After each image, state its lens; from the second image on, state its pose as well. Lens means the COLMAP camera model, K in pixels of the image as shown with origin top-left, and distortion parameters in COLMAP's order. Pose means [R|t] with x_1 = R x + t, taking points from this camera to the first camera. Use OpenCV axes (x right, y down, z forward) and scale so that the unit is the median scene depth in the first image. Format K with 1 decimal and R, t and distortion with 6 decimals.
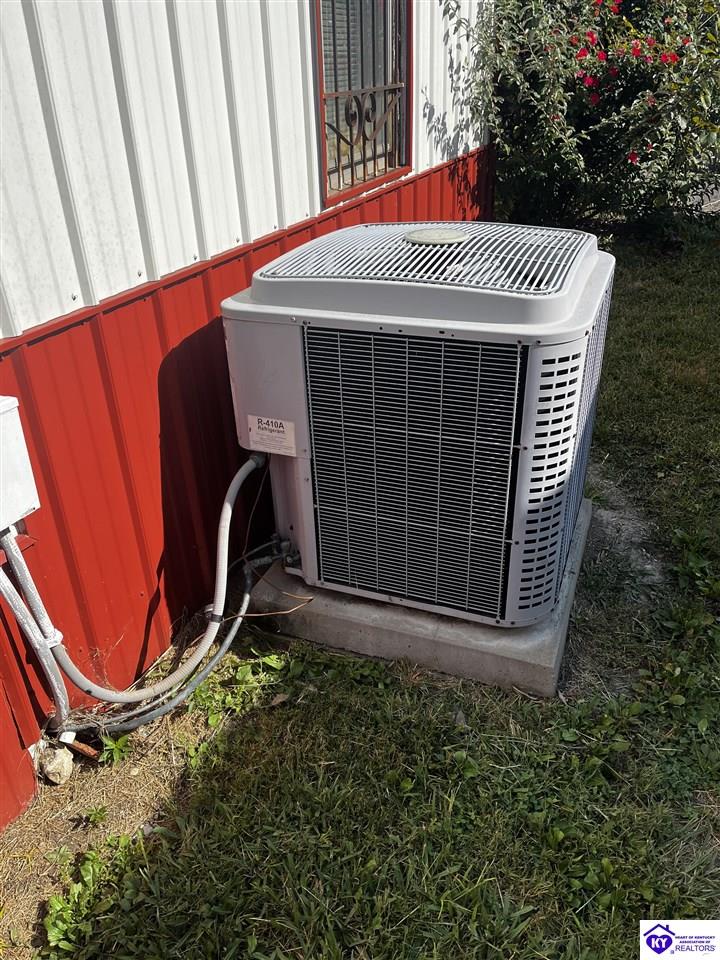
lens RADIAL K [[728.0, 0, 360.0], [0, 728.0, 480.0], [0, 0, 1]] dist [-0.001305, -0.001271]
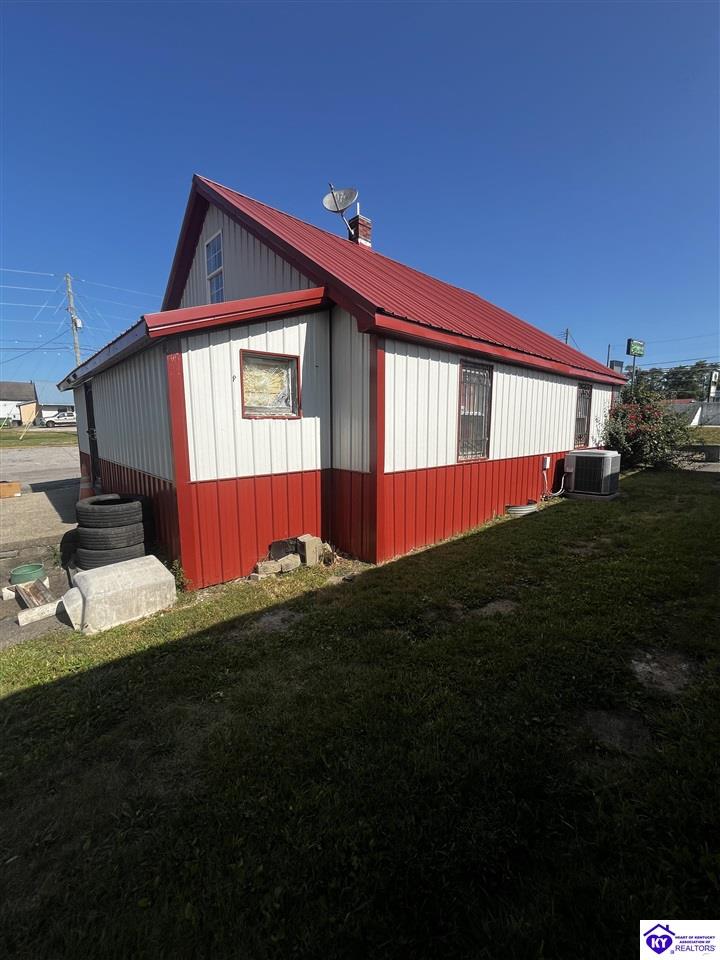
lens RADIAL K [[386.6, 0, 360.0], [0, 386.6, 480.0], [0, 0, 1]] dist [-0.000122, -0.000008]
pose [[0.897609, 0.083297, -0.432850, -0.196514], [-0.229500, 0.926700, -0.297586, 1.086982], [0.376334, 0.366455, 0.850931, -2.077216]]
